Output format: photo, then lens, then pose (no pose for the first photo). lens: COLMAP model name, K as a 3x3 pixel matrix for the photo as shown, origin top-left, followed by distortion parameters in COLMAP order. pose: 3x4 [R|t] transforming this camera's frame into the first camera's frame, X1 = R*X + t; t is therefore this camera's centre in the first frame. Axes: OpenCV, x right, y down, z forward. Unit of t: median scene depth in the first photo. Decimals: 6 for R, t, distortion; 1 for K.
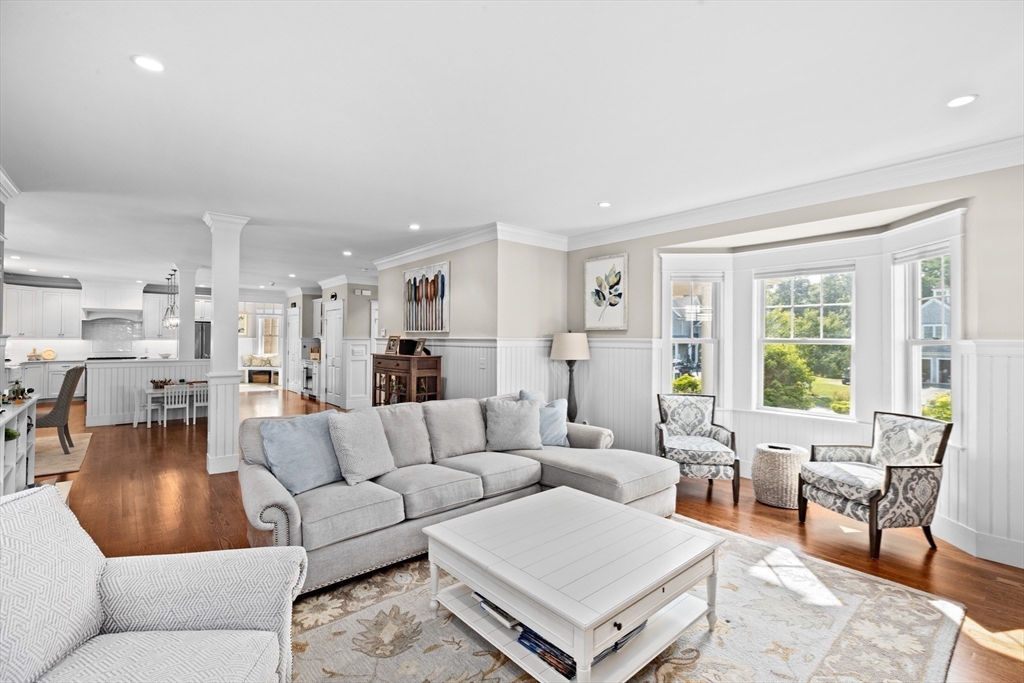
lens RADIAL K [[459.3, 0, 511.6], [0, 459.3, 336.3], [0, 0, 1]] dist [-0.007843, 0.000758]
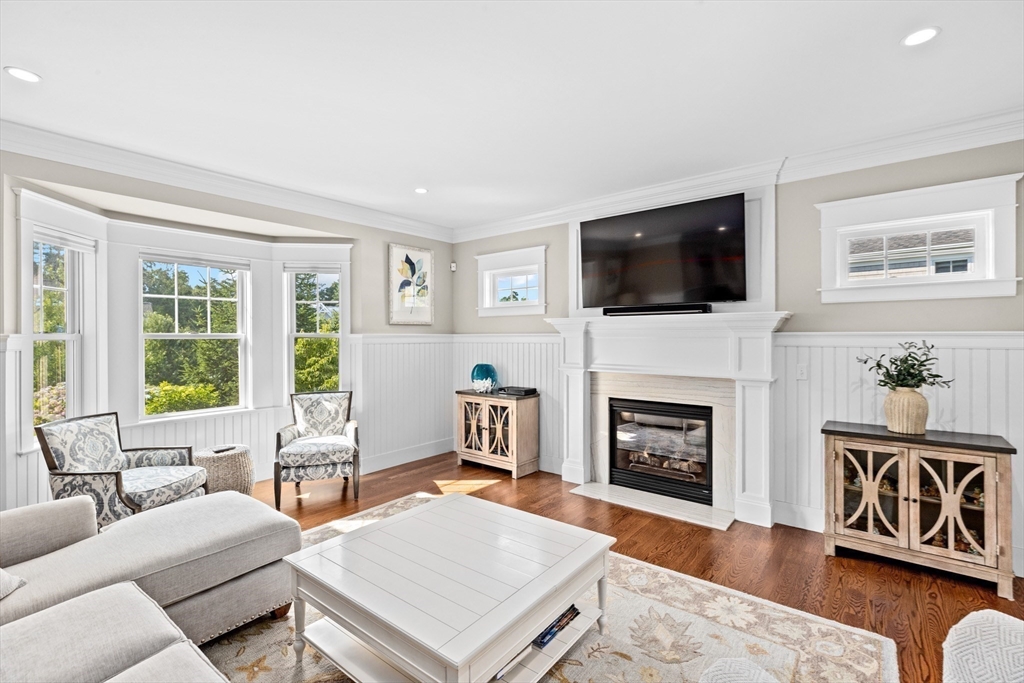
lens RADIAL K [[459.3, 0, 511.5], [0, 459.3, 337.8], [0, 0, 1]] dist [-0.007843, 0.000758]
pose [[-0.188108, -0.012031, 0.982075, -0.519826], [-0.005518, 0.999922, 0.011192, 0.000623], [-0.982133, -0.003314, -0.188160, 0.708607]]
